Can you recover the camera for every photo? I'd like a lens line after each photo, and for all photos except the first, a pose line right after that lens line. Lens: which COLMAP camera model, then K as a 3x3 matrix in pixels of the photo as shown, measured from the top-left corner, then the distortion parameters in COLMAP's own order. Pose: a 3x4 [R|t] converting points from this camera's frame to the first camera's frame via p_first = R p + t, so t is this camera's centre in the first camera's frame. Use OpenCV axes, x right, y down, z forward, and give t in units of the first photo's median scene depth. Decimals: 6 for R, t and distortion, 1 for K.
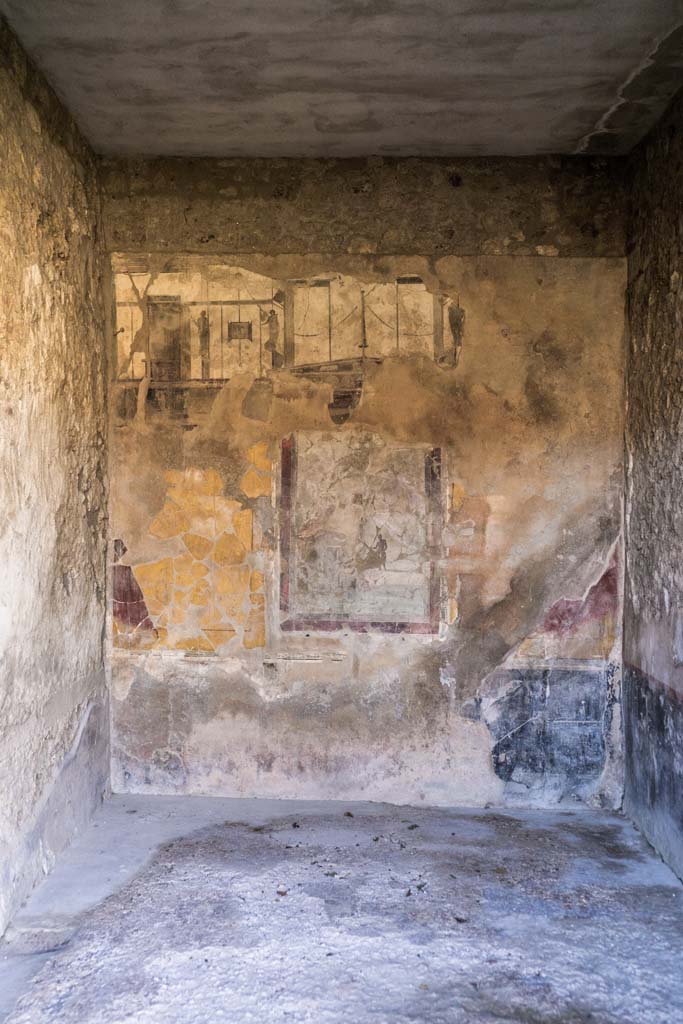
lens RADIAL K [[1118.2, 0, 339.5], [0, 1118.2, 510.5], [0, 0, 1]] dist [0.086417, 0.000000]
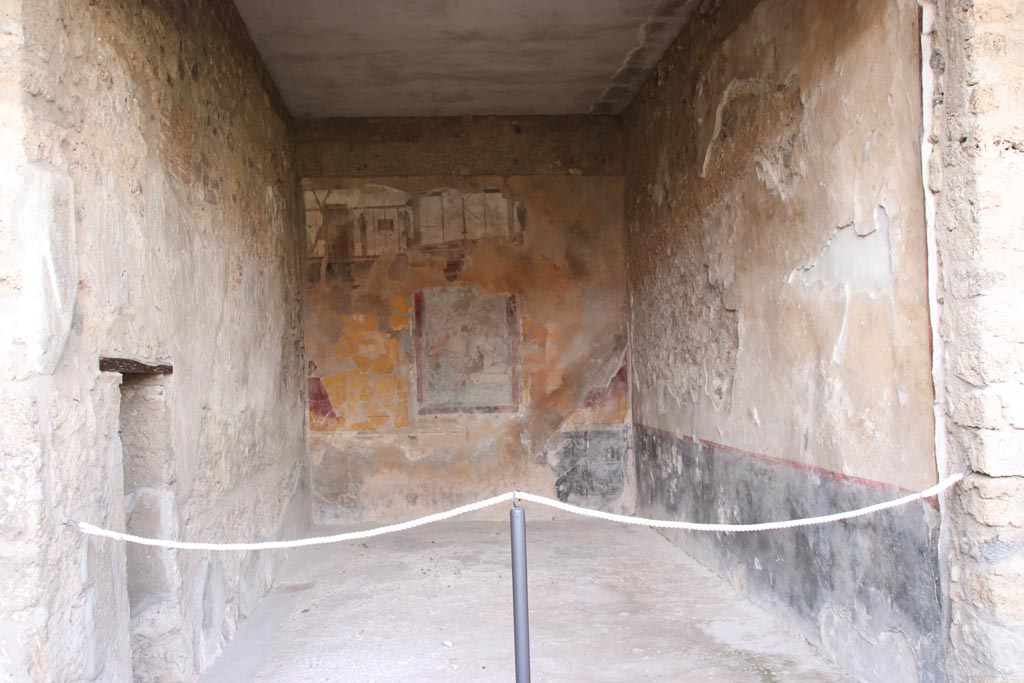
lens RADIAL K [[840.2, 0, 515.3], [0, 840.2, 345.6], [0, 0, 1]] dist [-0.005320, 0.007246]
pose [[0.994151, -0.039588, 0.100483, -0.032762], [0.042098, 0.998849, -0.022990, 0.044072], [-0.099457, 0.027086, 0.994673, -0.187387]]
